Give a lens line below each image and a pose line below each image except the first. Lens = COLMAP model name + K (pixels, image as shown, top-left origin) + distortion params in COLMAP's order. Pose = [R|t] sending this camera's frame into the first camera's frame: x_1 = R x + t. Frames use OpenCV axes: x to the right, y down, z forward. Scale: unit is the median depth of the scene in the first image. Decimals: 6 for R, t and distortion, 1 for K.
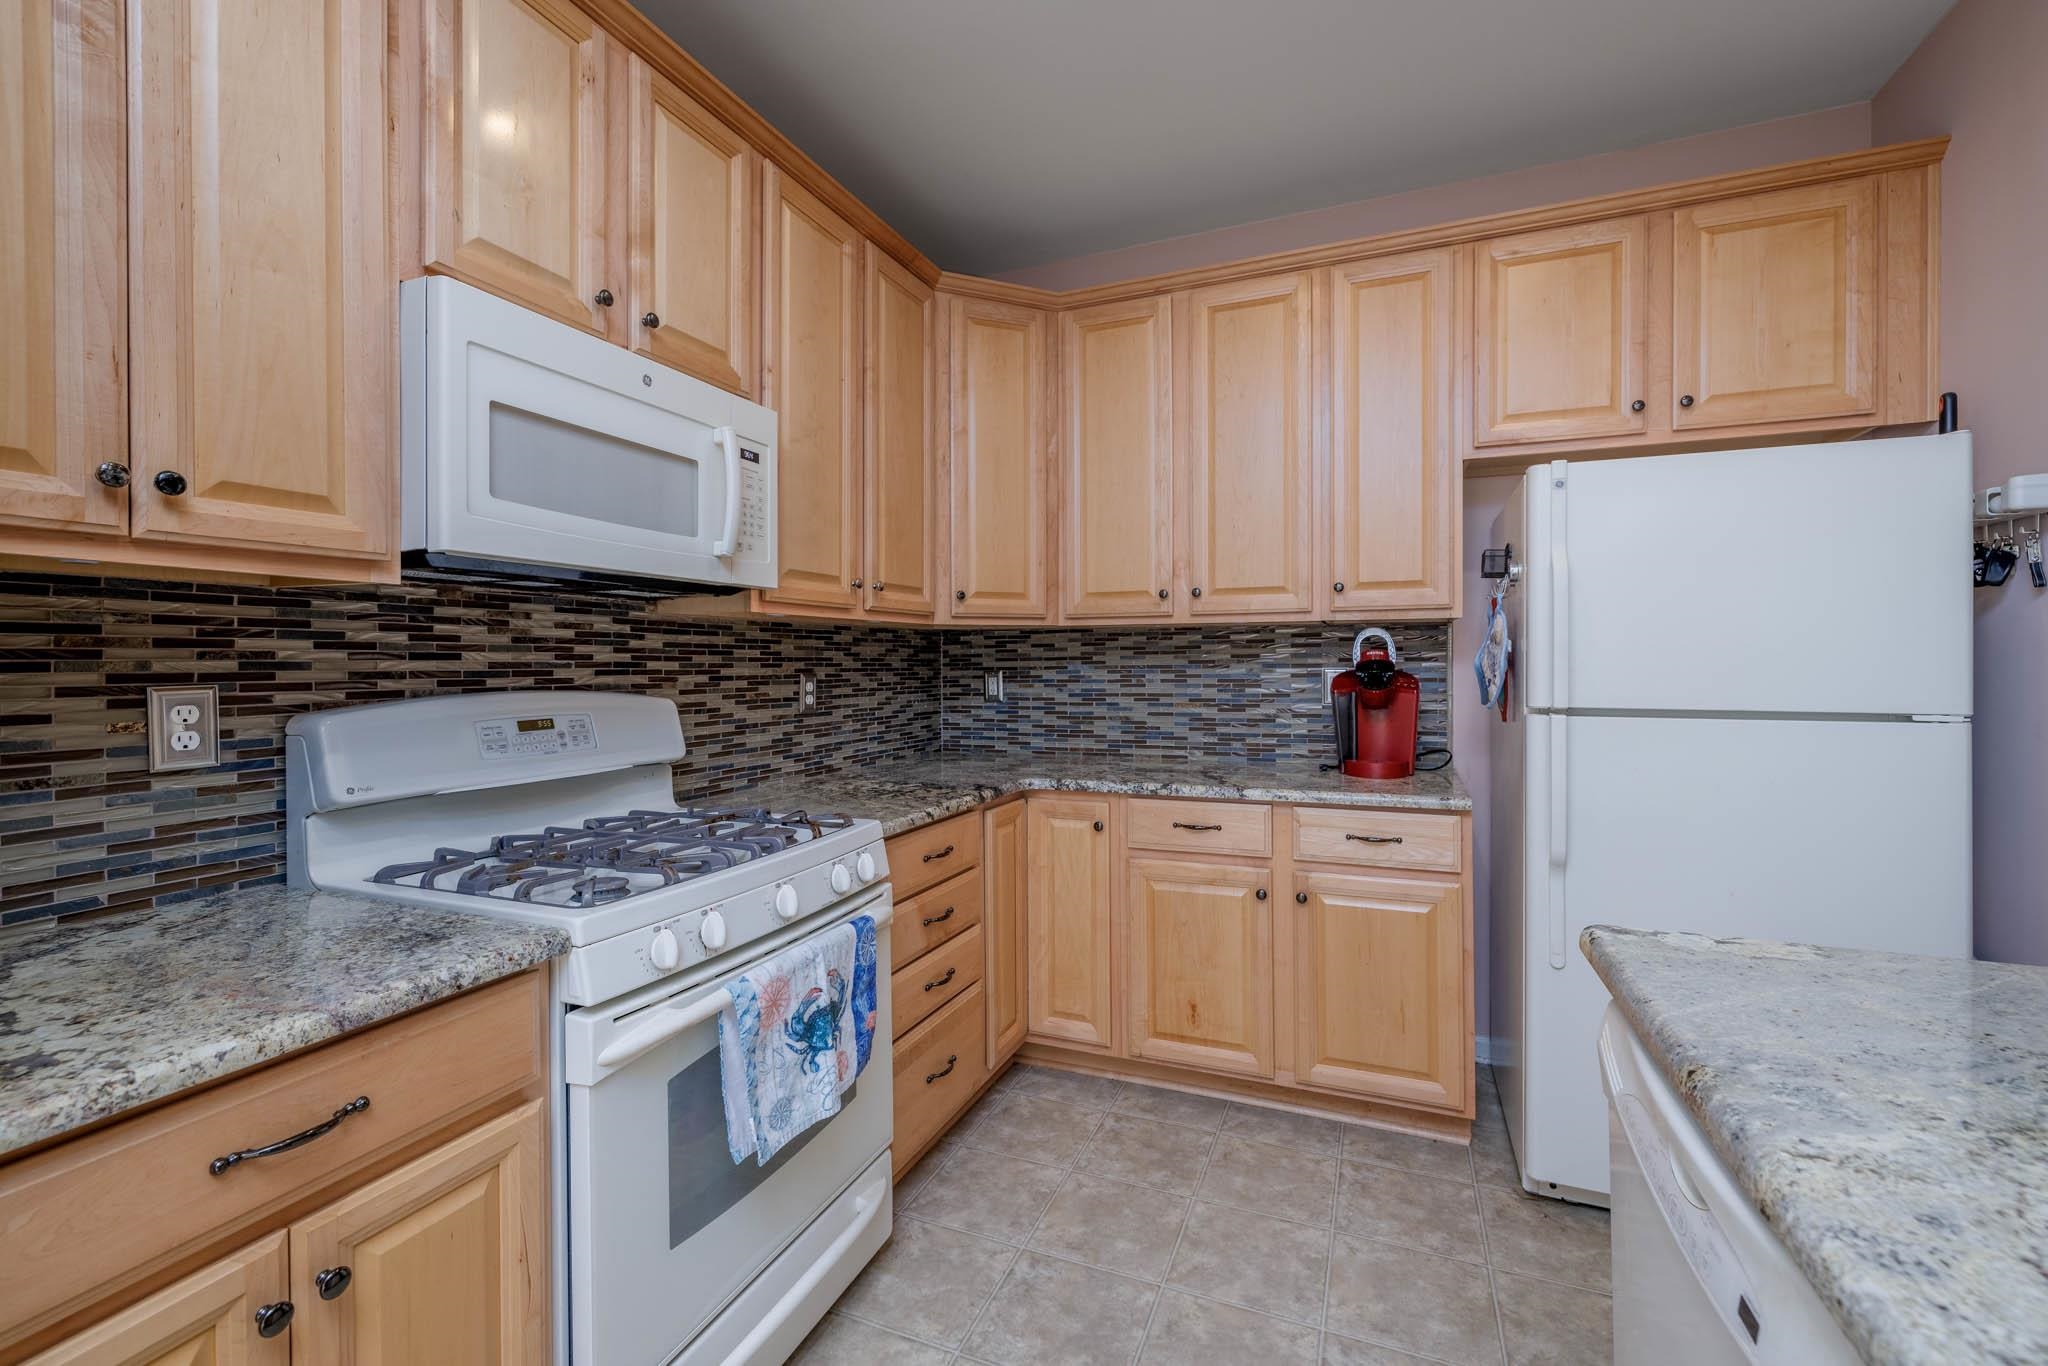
lens RADIAL K [[862.1, 0, 1028.0], [0, 862.1, 671.3], [0, 0, 1]] dist [-0.000120, 0.000023]
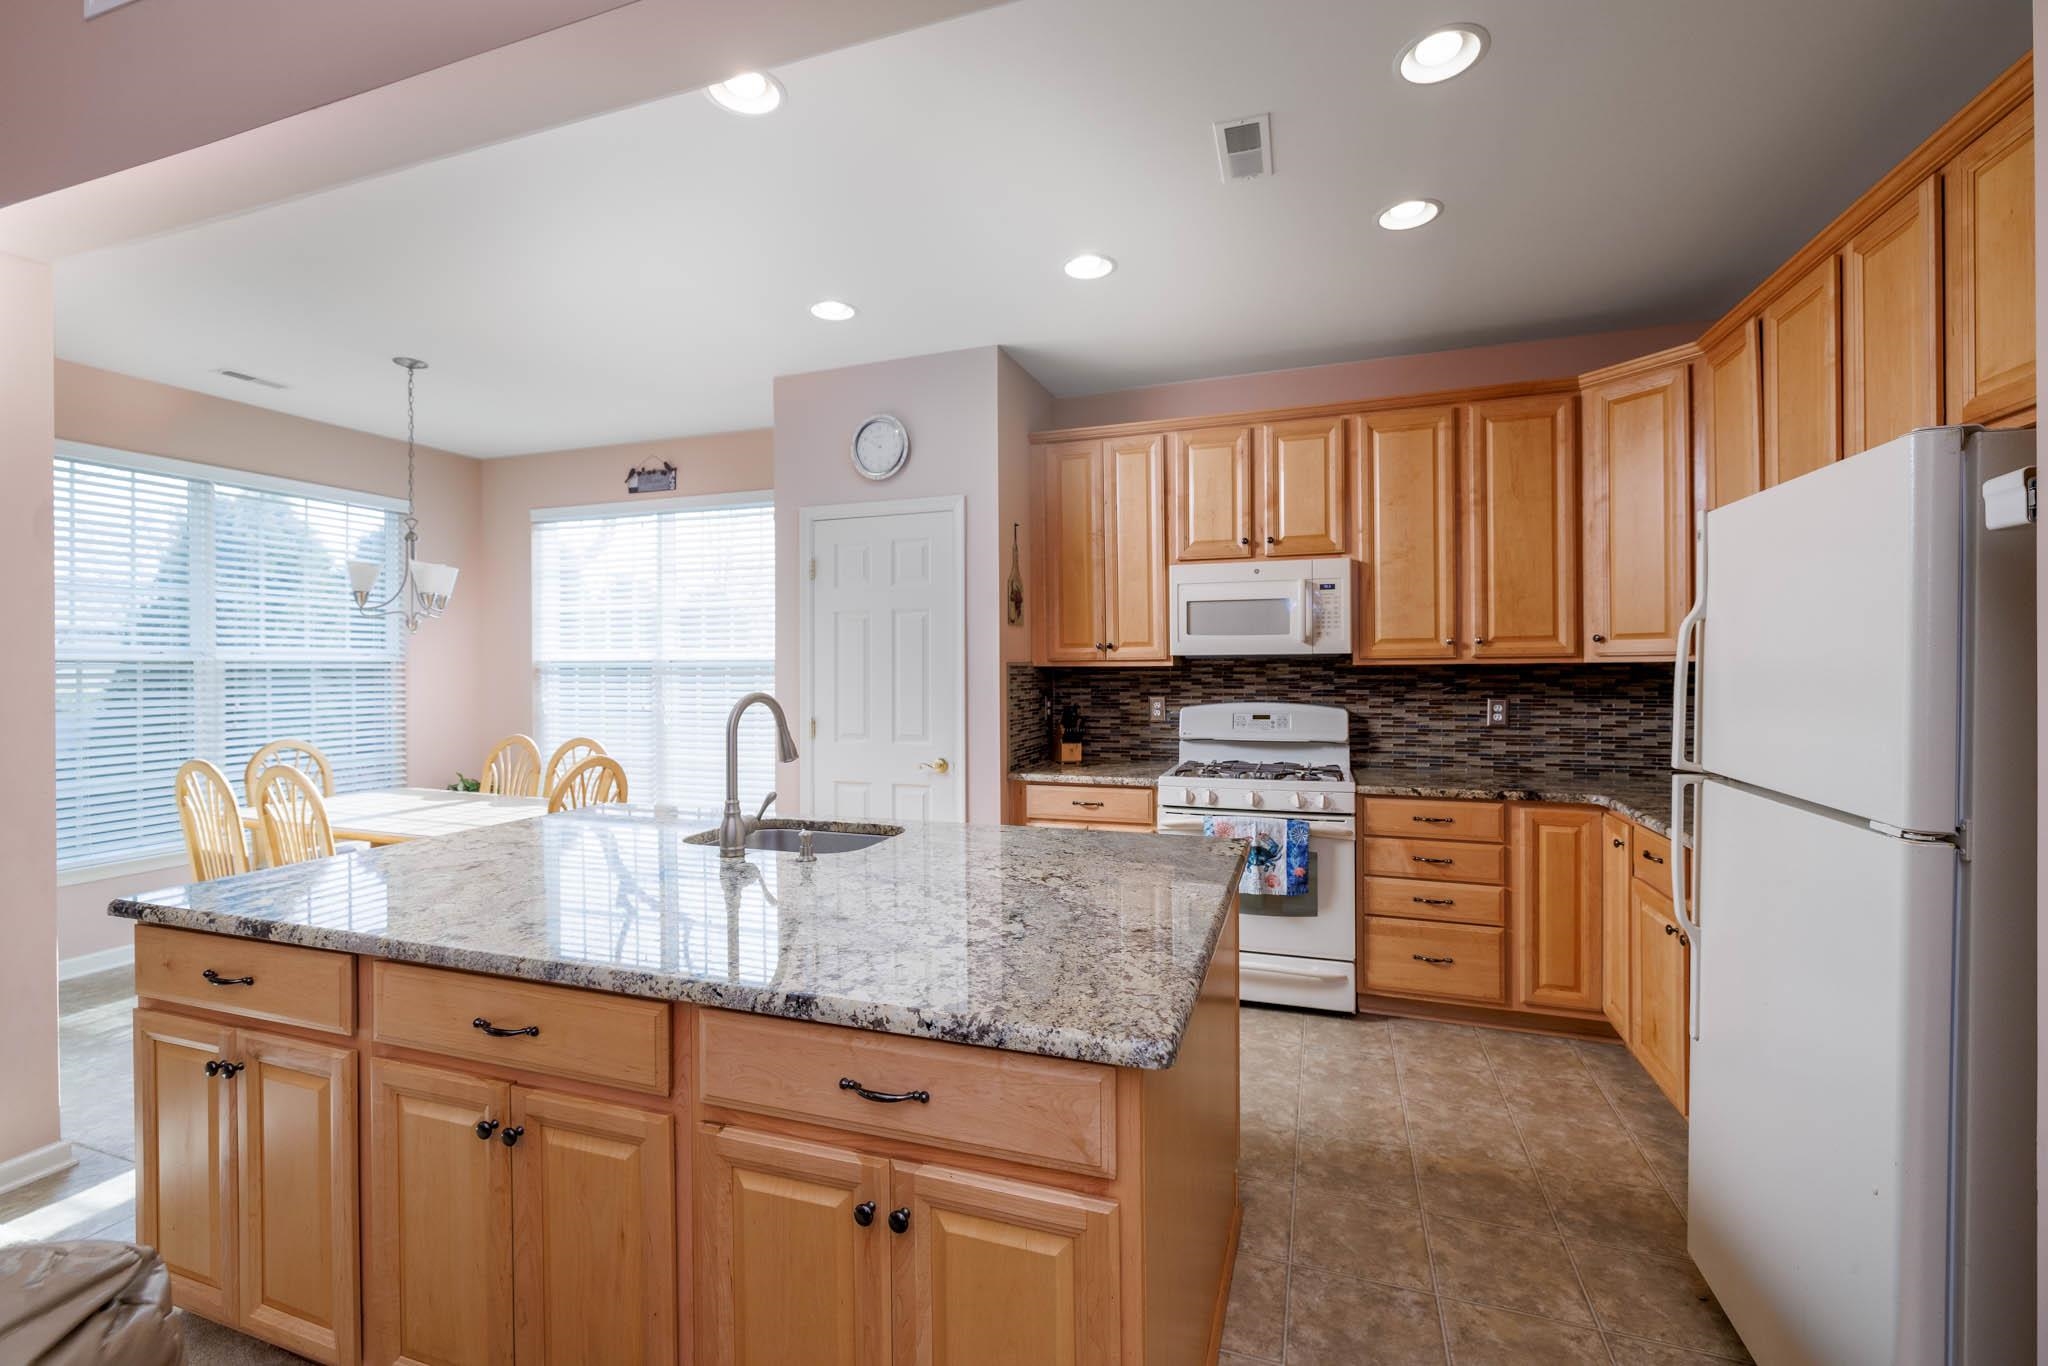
lens RADIAL K [[862.1, 0, 1017.6], [0, 862.1, 676.6], [0, 0, 1]] dist [-0.000120, 0.000023]
pose [[0.054109, 0.016293, -0.998402, 1.301506], [-0.004178, 0.999862, 0.016091, -0.061991], [0.998526, 0.003301, 0.054170, 0.160359]]
